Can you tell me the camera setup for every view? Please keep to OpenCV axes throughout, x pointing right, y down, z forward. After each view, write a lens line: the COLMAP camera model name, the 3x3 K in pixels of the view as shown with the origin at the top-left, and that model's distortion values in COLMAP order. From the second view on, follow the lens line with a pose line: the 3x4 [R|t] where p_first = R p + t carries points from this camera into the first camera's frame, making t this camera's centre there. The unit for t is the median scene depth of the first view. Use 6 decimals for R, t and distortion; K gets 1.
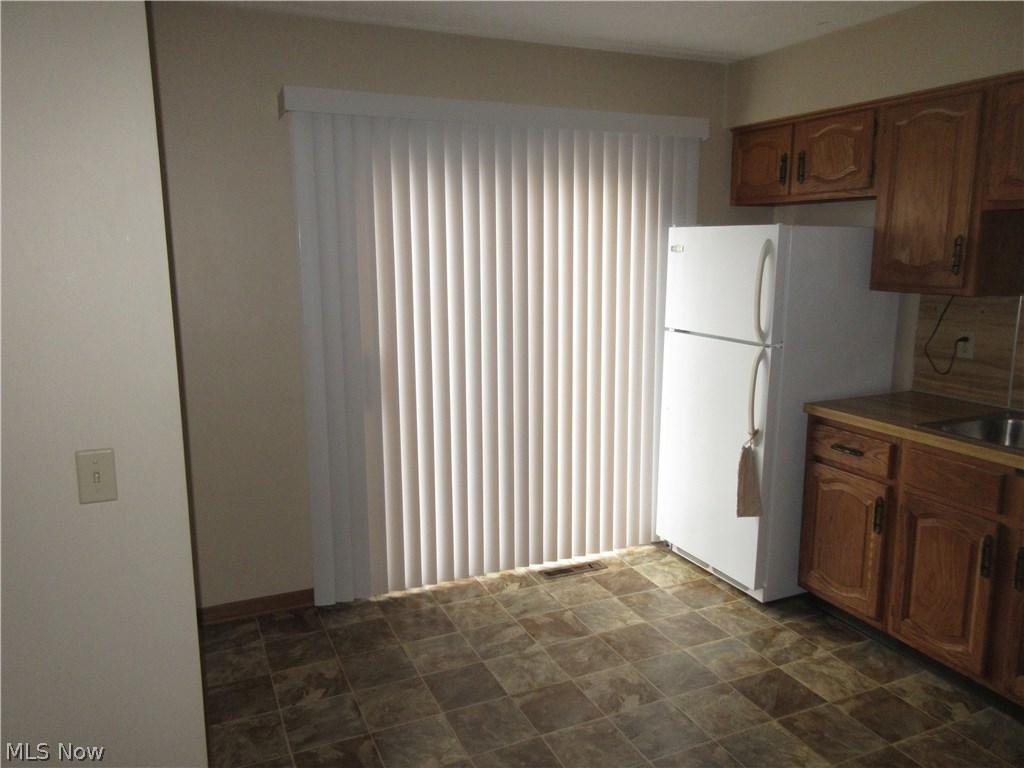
lens RADIAL K [[762.0, 0, 514.2], [0, 762.0, 380.3], [0, 0, 1]] dist [0.010694, 0.001859]
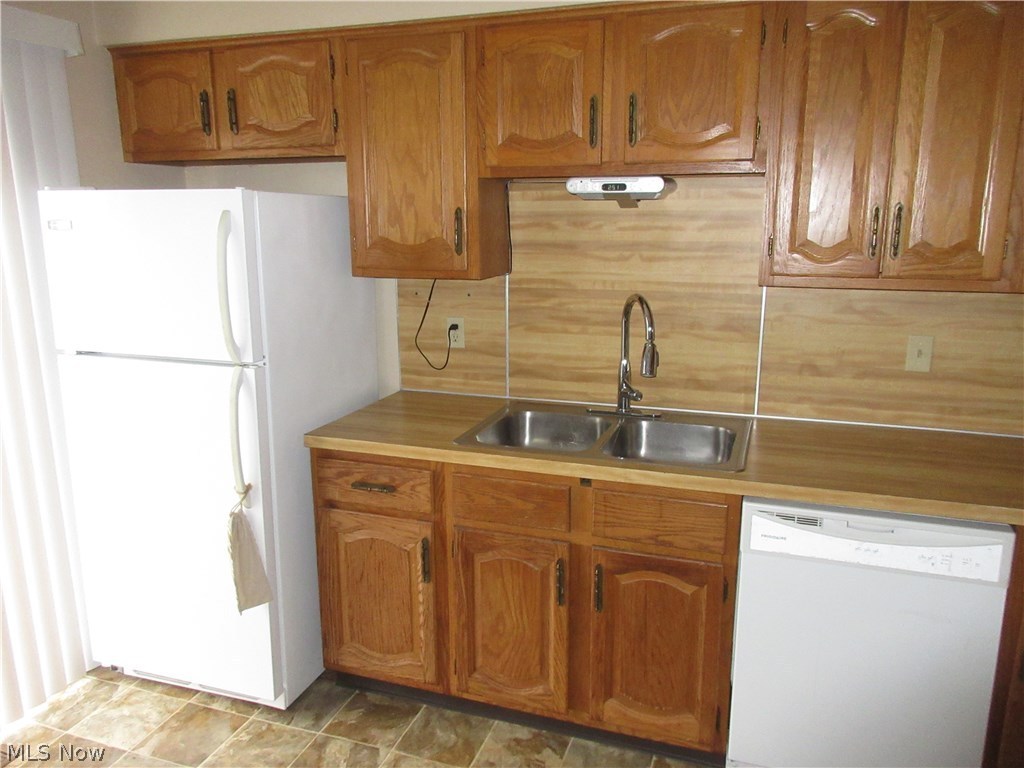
lens RADIAL K [[762.0, 0, 514.2], [0, 762.0, 380.3], [0, 0, 1]] dist [0.010694, 0.001859]
pose [[0.688965, -0.153269, 0.708403, 0.005355], [0.129352, 0.987696, 0.087894, -0.060363], [-0.713159, 0.031078, 0.700314, 0.335011]]
